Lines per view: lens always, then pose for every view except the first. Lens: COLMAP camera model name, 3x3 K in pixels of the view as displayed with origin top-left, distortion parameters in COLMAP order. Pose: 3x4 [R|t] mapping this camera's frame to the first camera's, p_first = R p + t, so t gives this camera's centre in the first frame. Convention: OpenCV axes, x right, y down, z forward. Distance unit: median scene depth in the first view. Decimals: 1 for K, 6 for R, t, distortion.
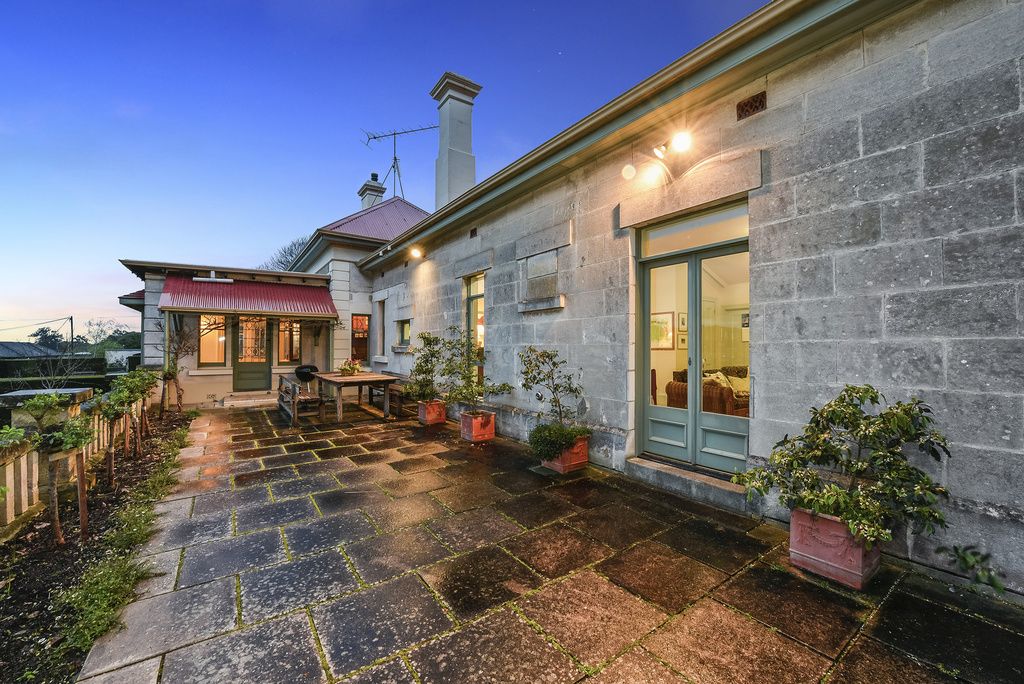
lens RADIAL K [[410.2, 0, 512.0], [0, 410.2, 342.0], [0, 0, 1]] dist [-0.014681, -0.000071]
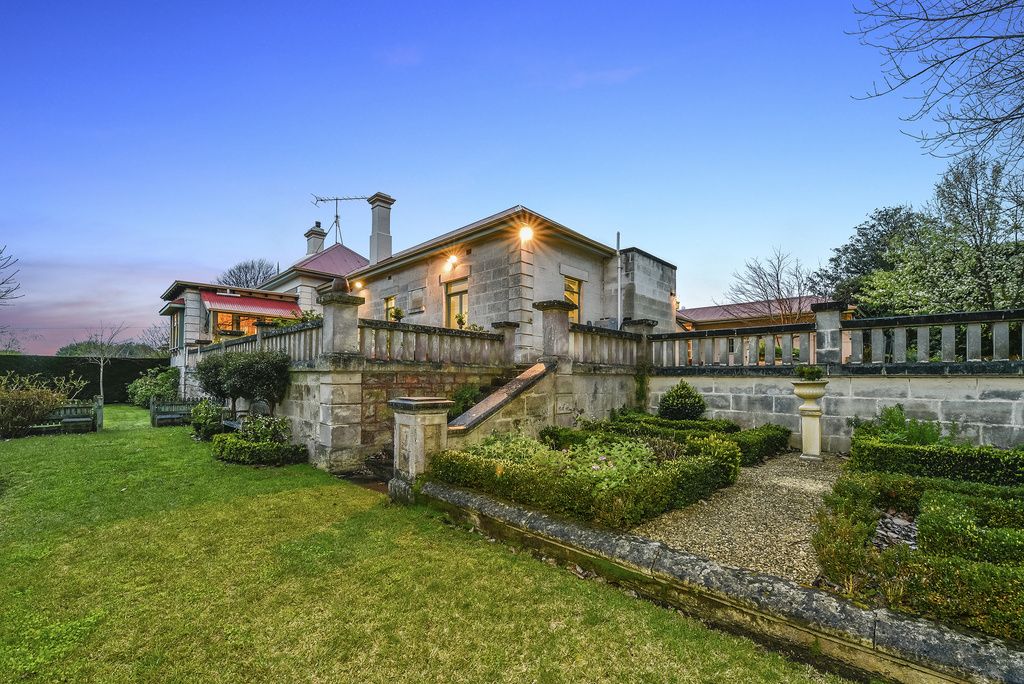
lens RADIAL K [[413.5, 0, 513.7], [0, 413.5, 358.3], [0, 0, 1]] dist [-0.000526, -0.000041]
pose [[0.982772, 0.012618, 0.184388, 0.162918], [-0.006920, 0.999479, -0.031513, 0.236735], [-0.184690, 0.029694, 0.982348, -1.338636]]
